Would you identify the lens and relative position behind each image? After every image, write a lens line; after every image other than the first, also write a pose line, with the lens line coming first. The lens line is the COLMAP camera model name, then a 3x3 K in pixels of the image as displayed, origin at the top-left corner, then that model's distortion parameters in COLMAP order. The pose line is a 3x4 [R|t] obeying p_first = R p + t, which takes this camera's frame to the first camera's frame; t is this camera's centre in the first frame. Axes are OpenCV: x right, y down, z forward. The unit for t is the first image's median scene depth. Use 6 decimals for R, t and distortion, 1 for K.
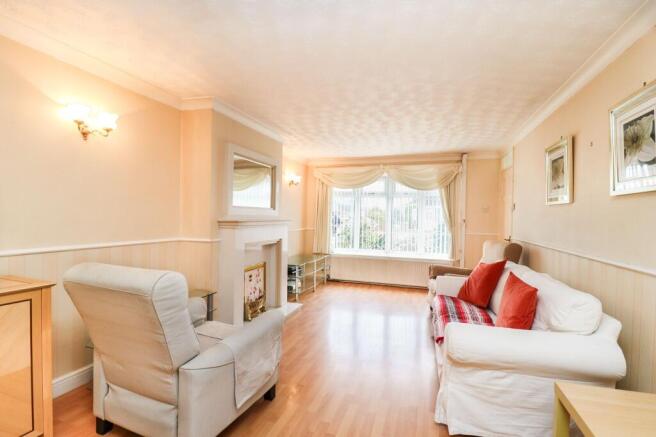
lens RADIAL K [[318.7, 0, 328.0], [0, 318.7, 218.5], [0, 0, 1]] dist [-0.003192, -0.000404]
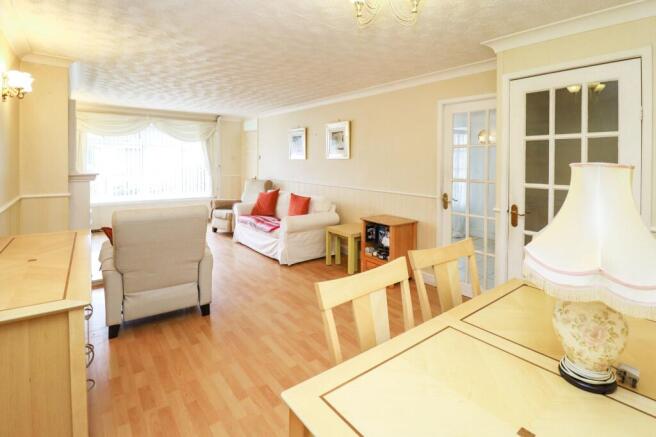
lens RADIAL K [[318.7, 0, 328.0], [0, 318.7, 218.5], [0, 0, 1]] dist [-0.003192, -0.000404]
pose [[0.574570, -0.155687, 0.803512, -0.470880], [0.001835, 0.981984, 0.188955, -0.032657], [-0.818453, -0.107093, 0.564504, -0.190579]]
